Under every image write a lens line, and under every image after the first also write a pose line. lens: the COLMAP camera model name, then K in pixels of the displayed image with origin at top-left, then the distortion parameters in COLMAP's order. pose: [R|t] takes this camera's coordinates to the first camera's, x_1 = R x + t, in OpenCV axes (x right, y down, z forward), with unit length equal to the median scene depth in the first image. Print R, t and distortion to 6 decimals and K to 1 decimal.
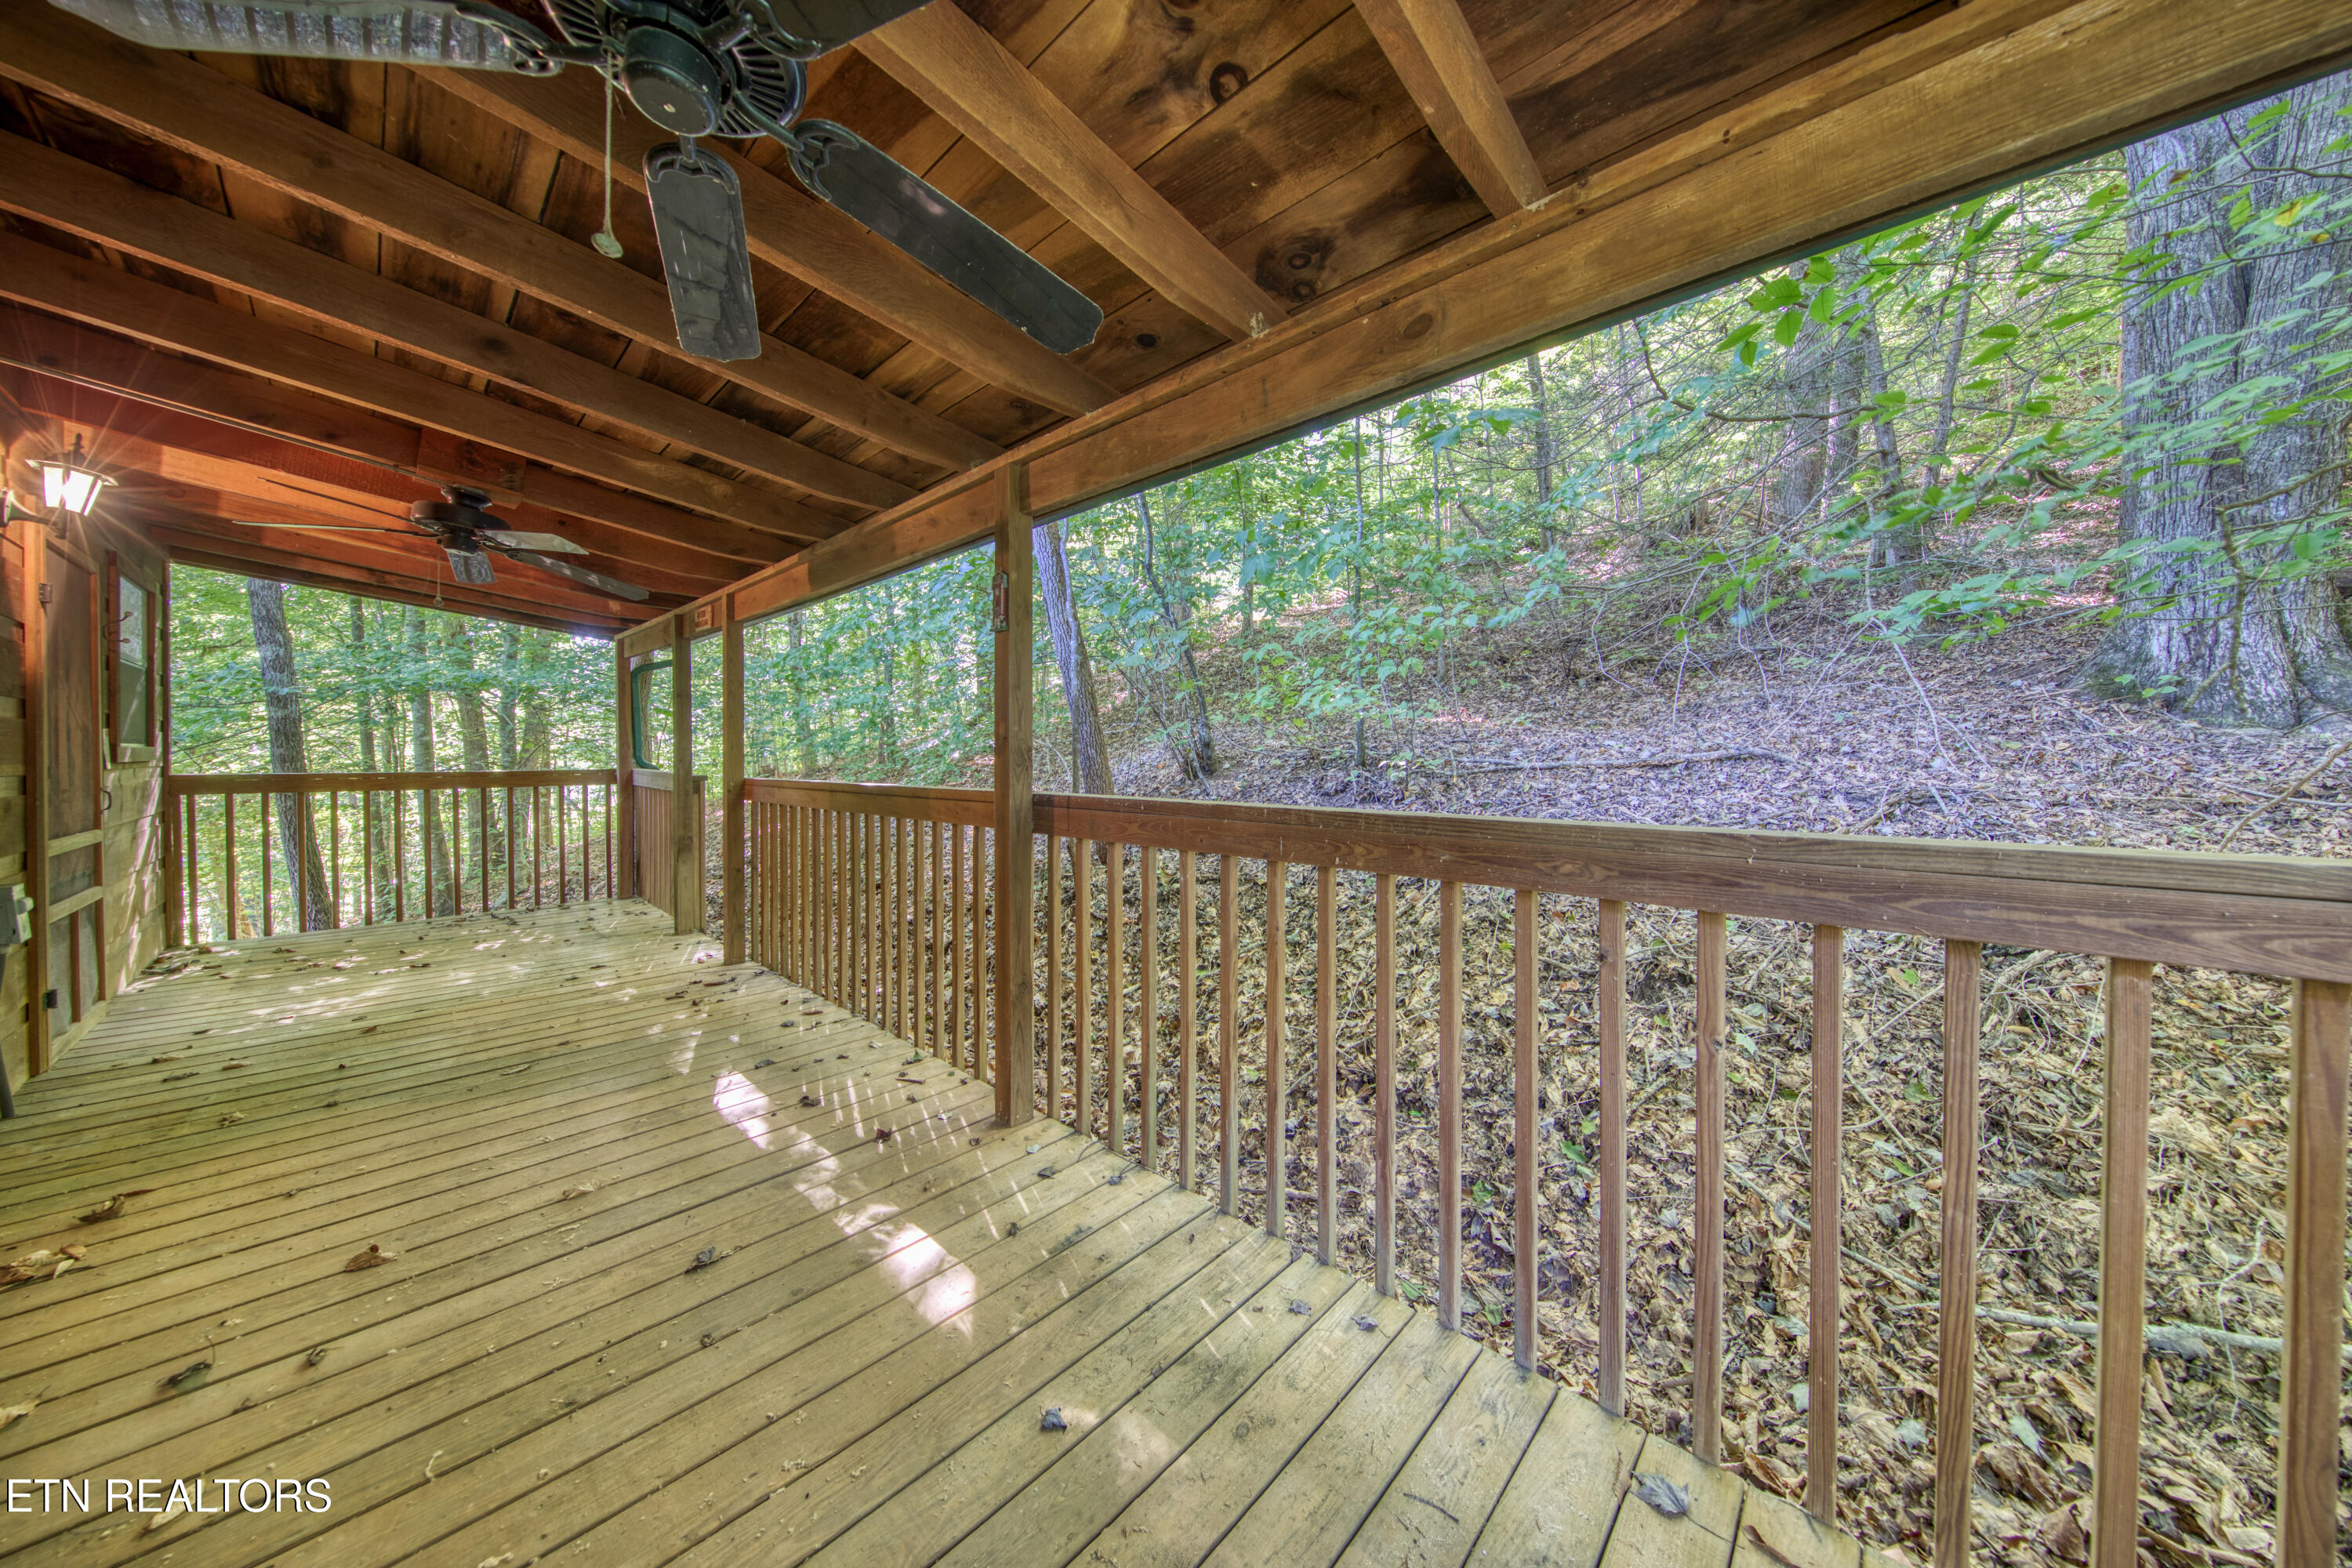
lens RADIAL K [[754.1, 0, 1186.3], [0, 754.1, 781.9], [0, 0, 1]] dist [0.038151, -0.019967]
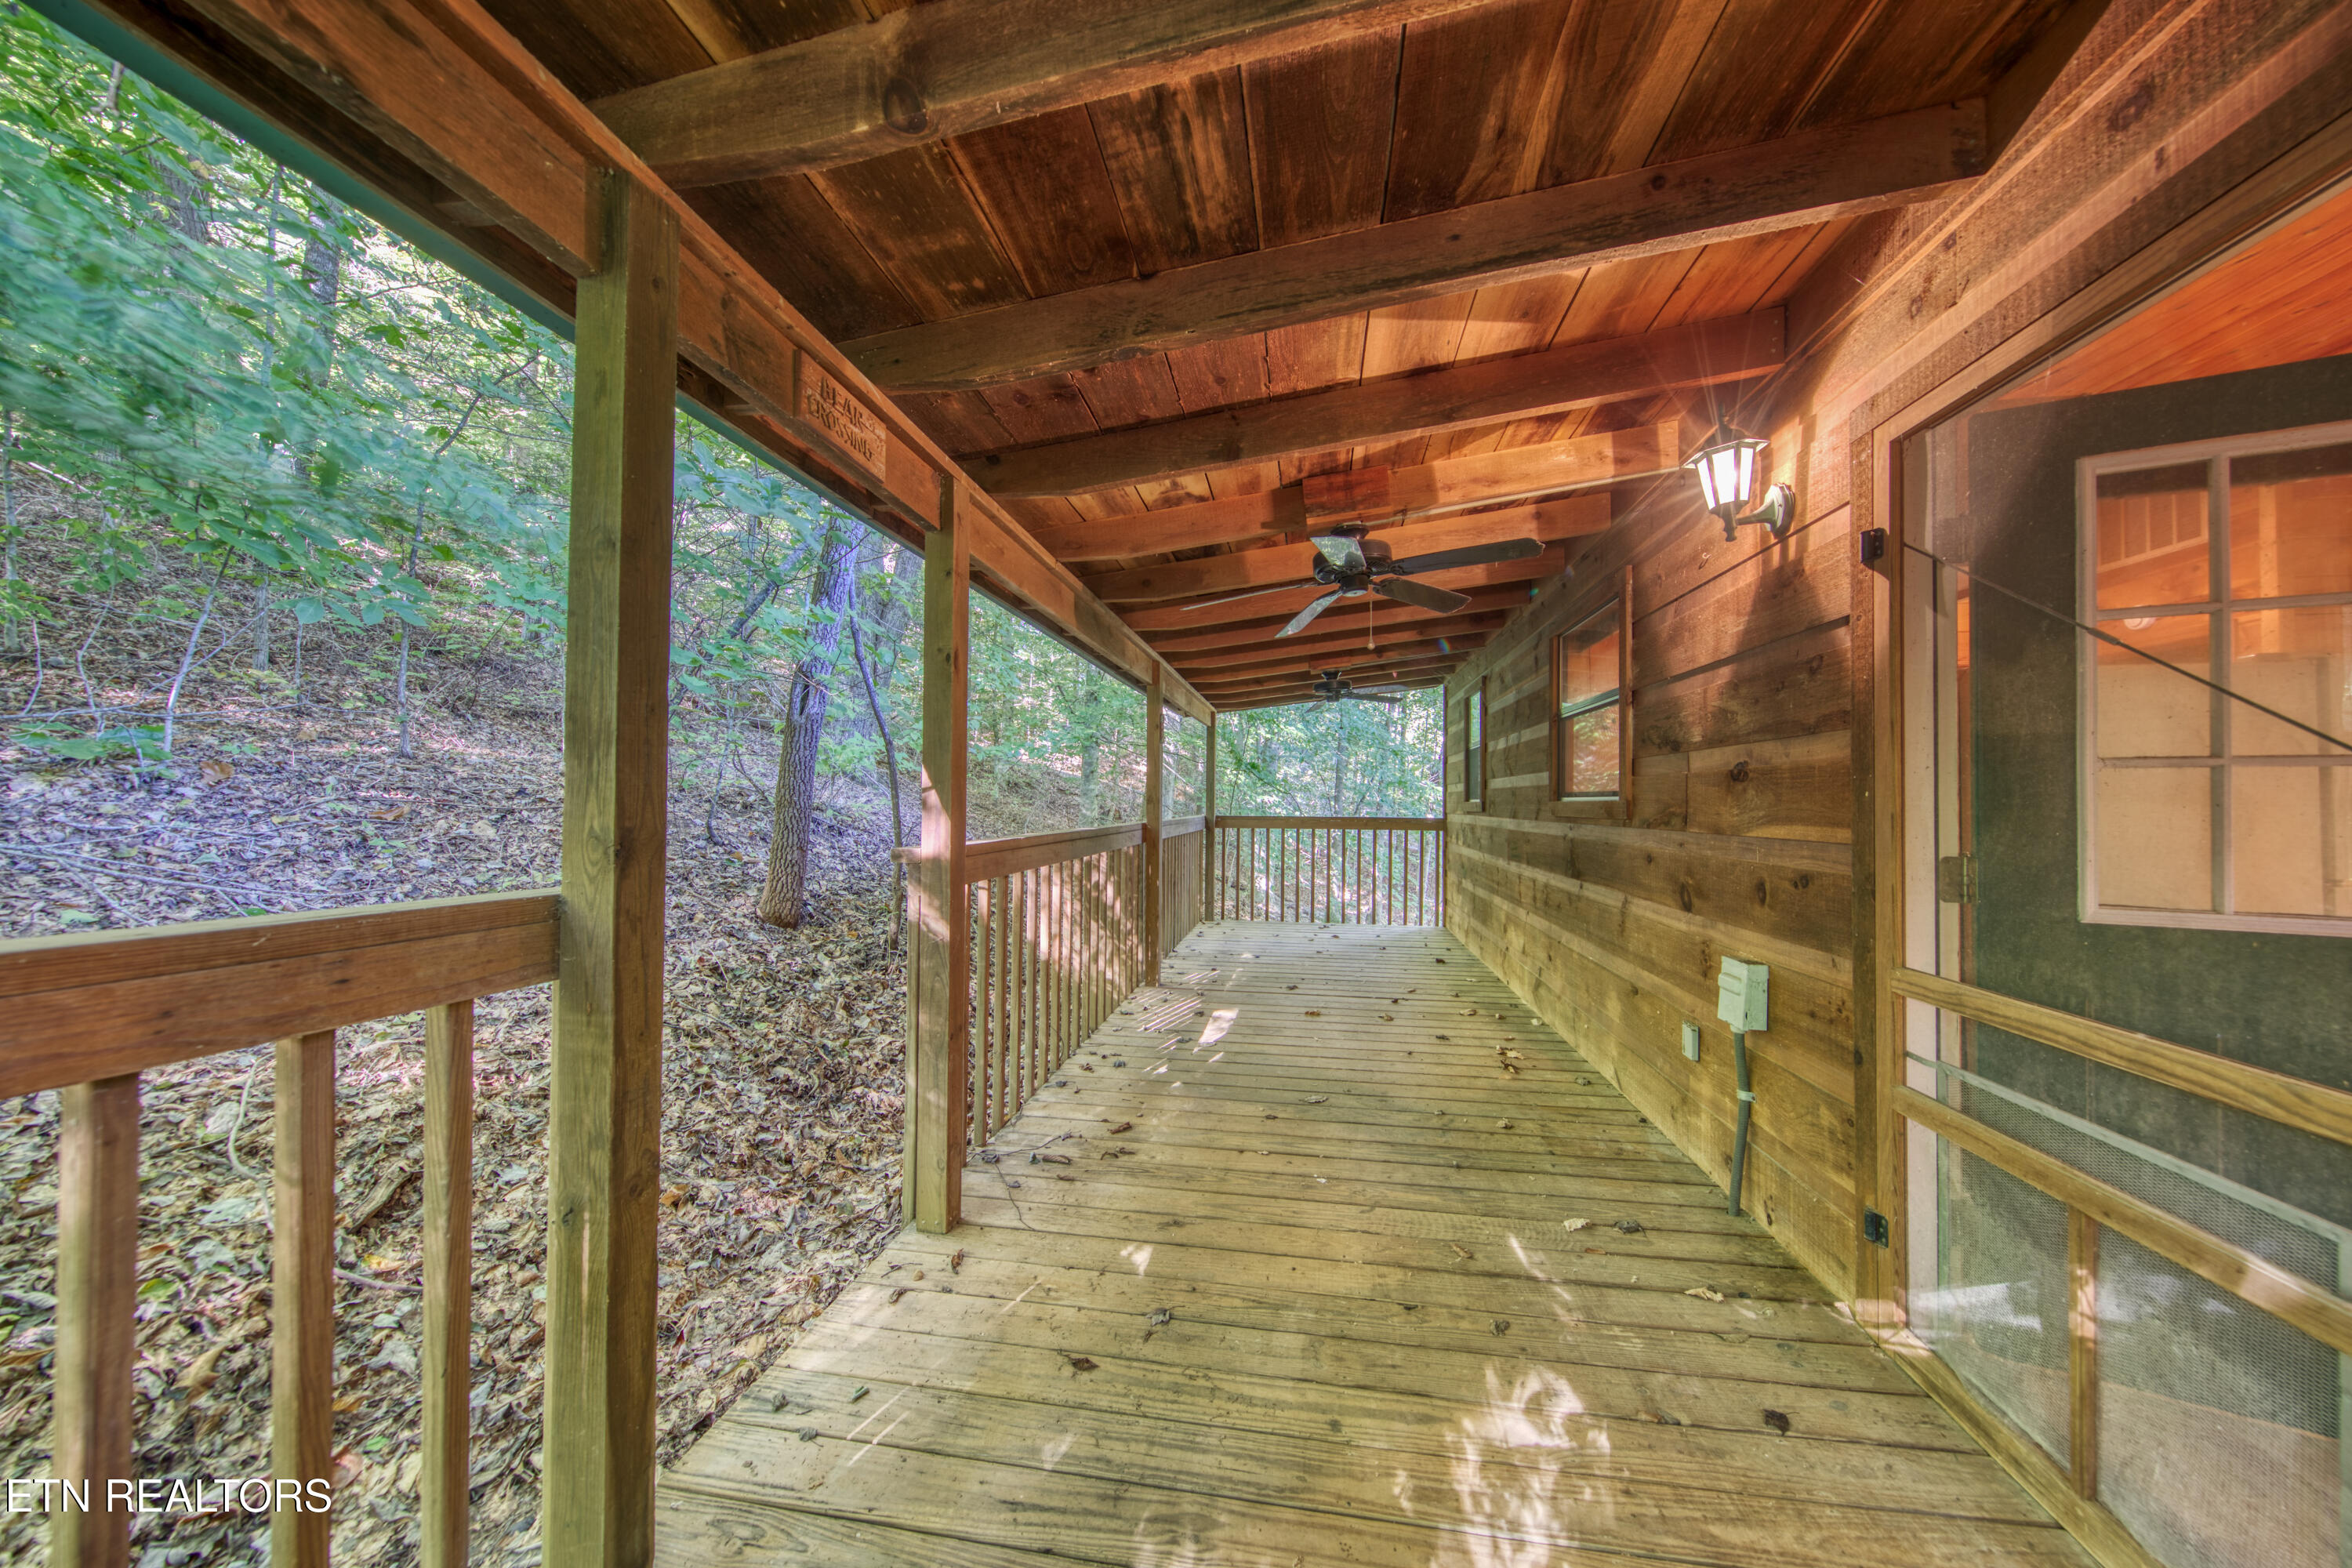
lens RADIAL K [[754.1, 0, 1186.3], [0, 754.1, 781.9], [0, 0, 1]] dist [0.038151, -0.019967]
pose [[-0.556793, 0.016331, 0.830491, -1.517926], [0.008625, 0.999866, -0.013878, -0.049799], [-0.830606, -0.000564, -0.556860, 1.593260]]
